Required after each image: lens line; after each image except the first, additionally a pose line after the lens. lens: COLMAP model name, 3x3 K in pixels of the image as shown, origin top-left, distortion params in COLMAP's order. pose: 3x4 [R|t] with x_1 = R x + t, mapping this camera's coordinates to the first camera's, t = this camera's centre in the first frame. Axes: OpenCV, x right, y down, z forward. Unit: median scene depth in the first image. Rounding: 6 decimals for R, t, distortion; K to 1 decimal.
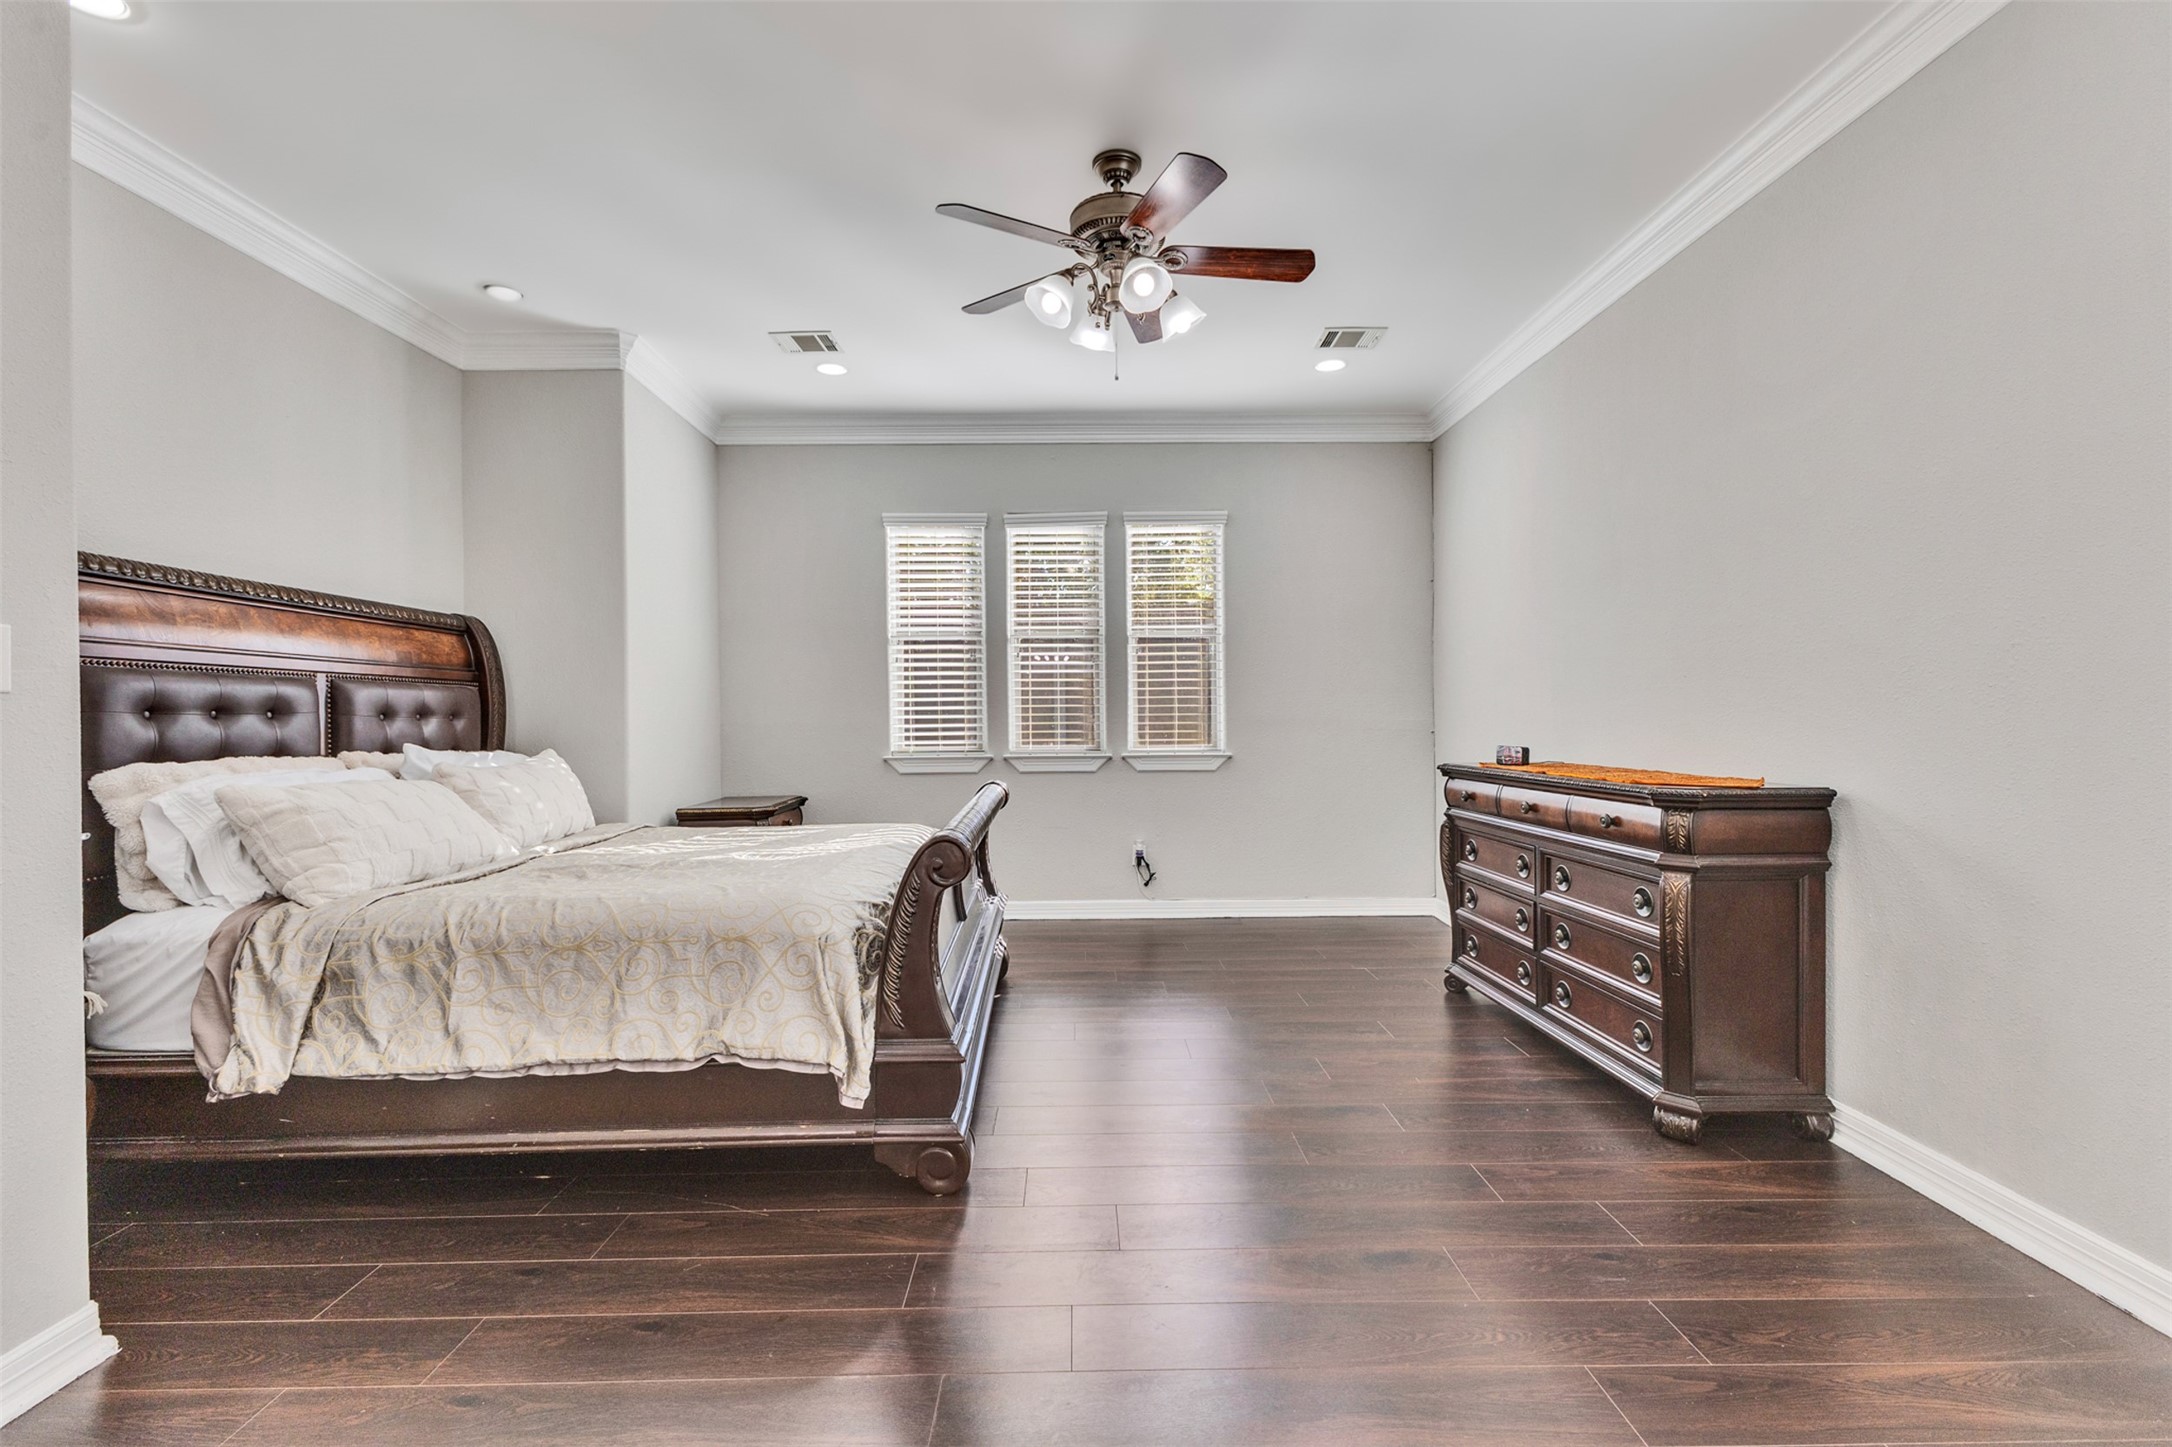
lens RADIAL K [[932.6, 0, 1083.0], [0, 932.6, 721.4], [0, 0, 1]] dist [0.013278, -0.002428]
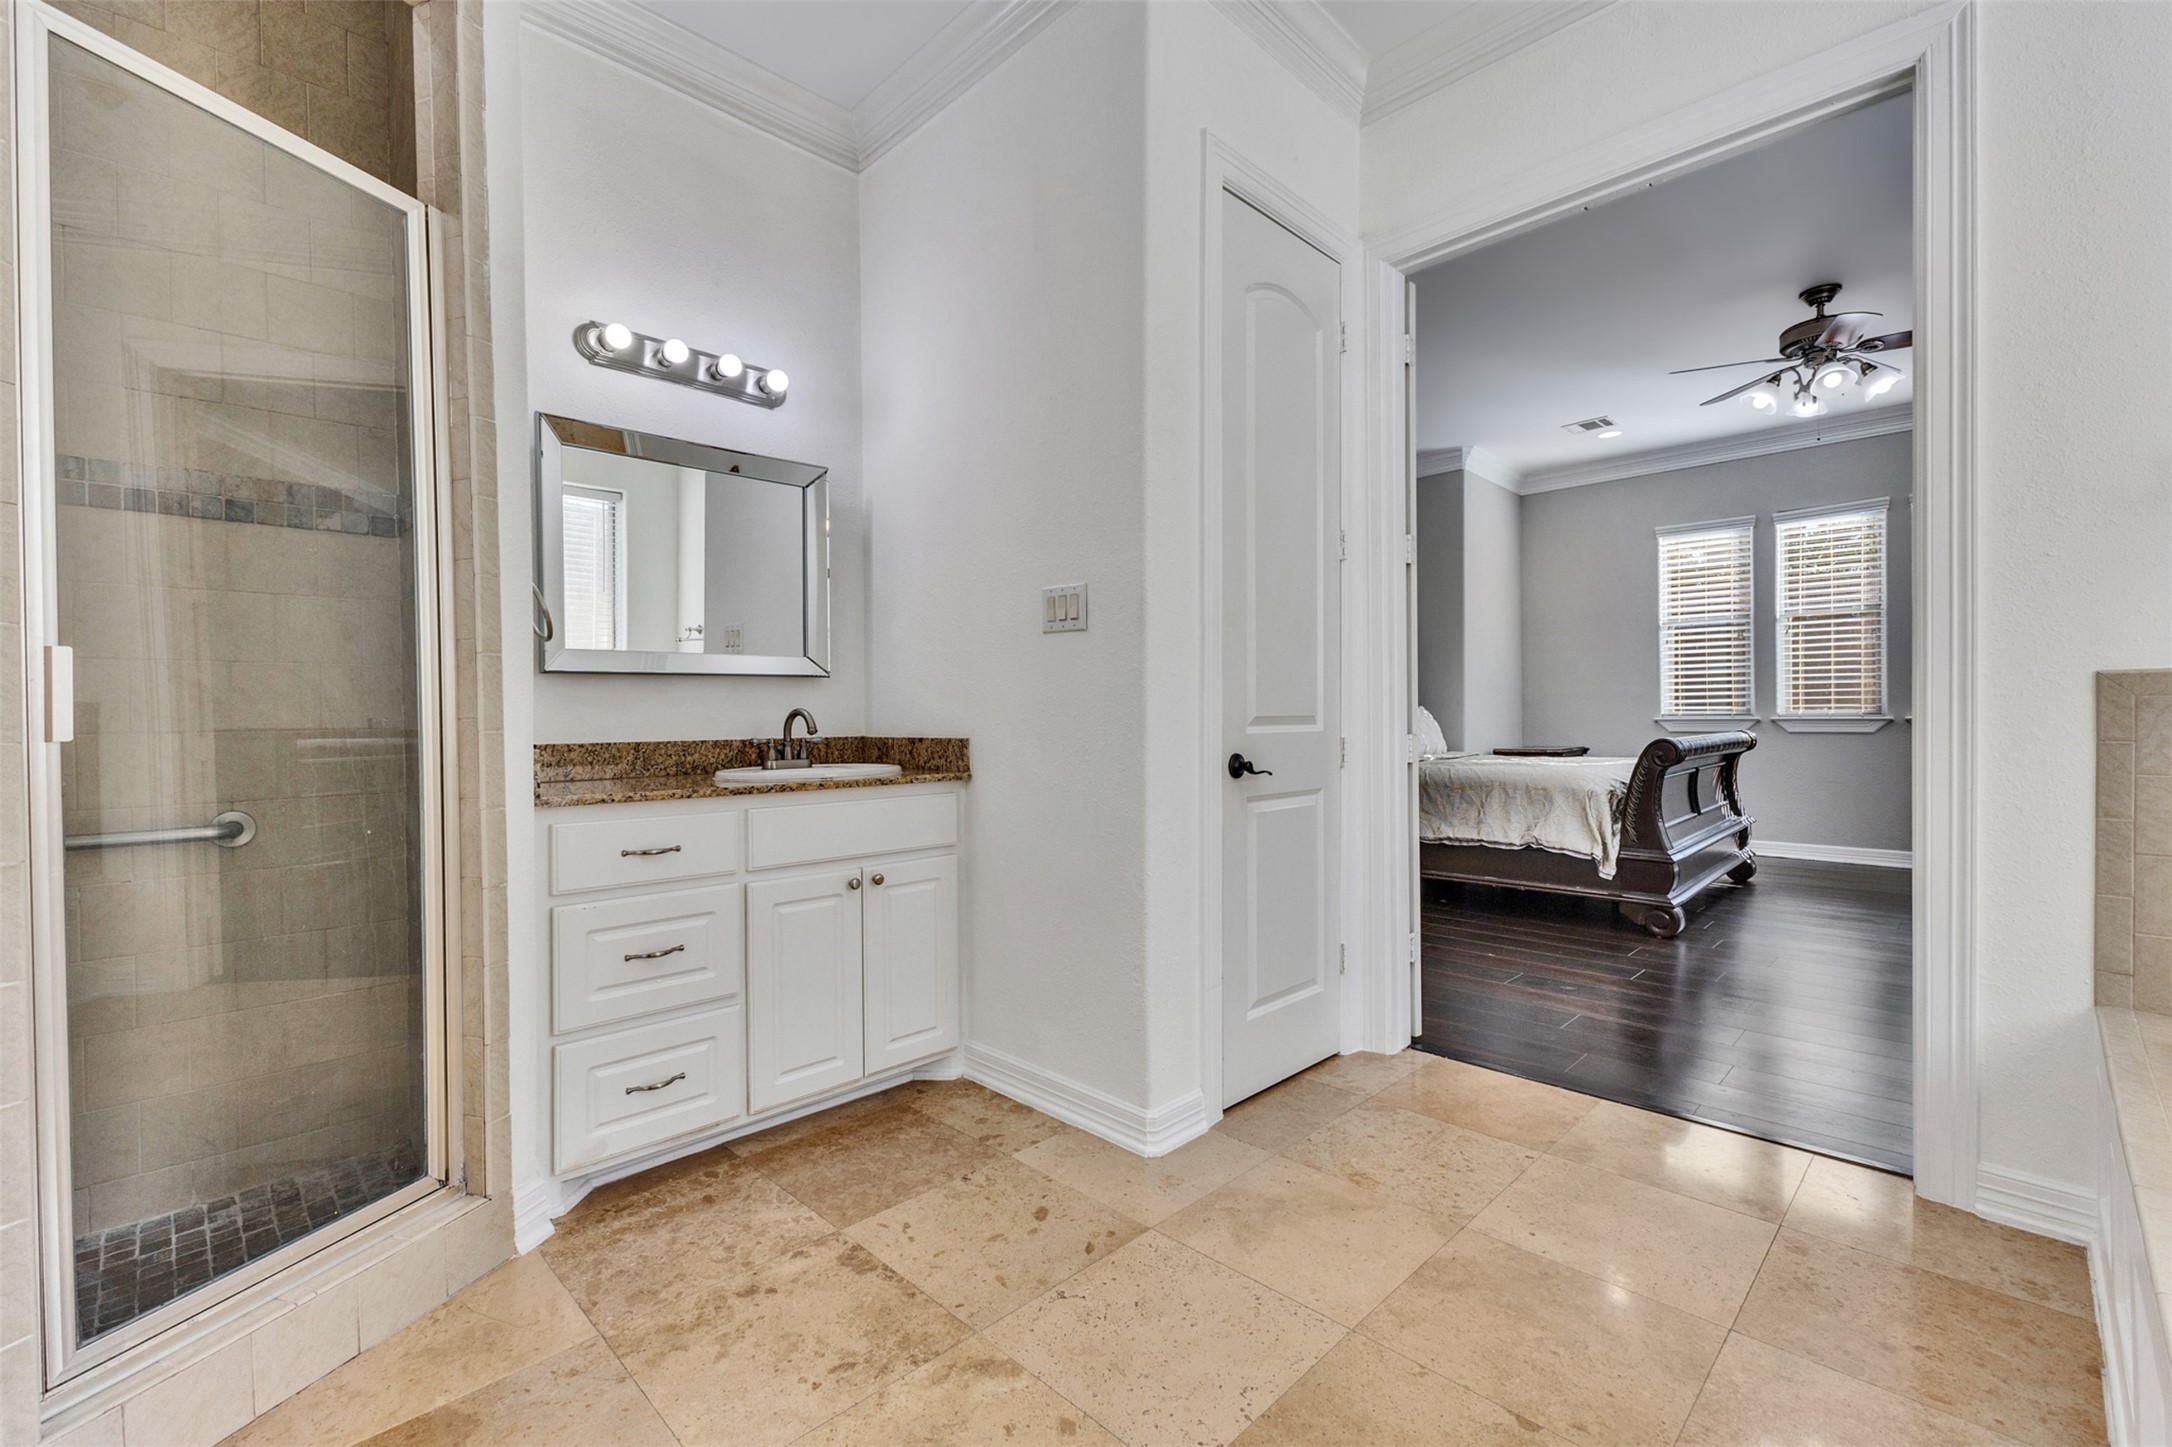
lens RADIAL K [[932.6, 0, 1082.4], [0, 932.6, 717.2], [0, 0, 1]] dist [0.013278, -0.002428]
pose [[0.700172, 0.004680, -0.713959, 0.282035], [-0.001485, 0.999986, 0.005098, 0.056686], [0.713973, -0.002510, 0.700169, -0.842297]]
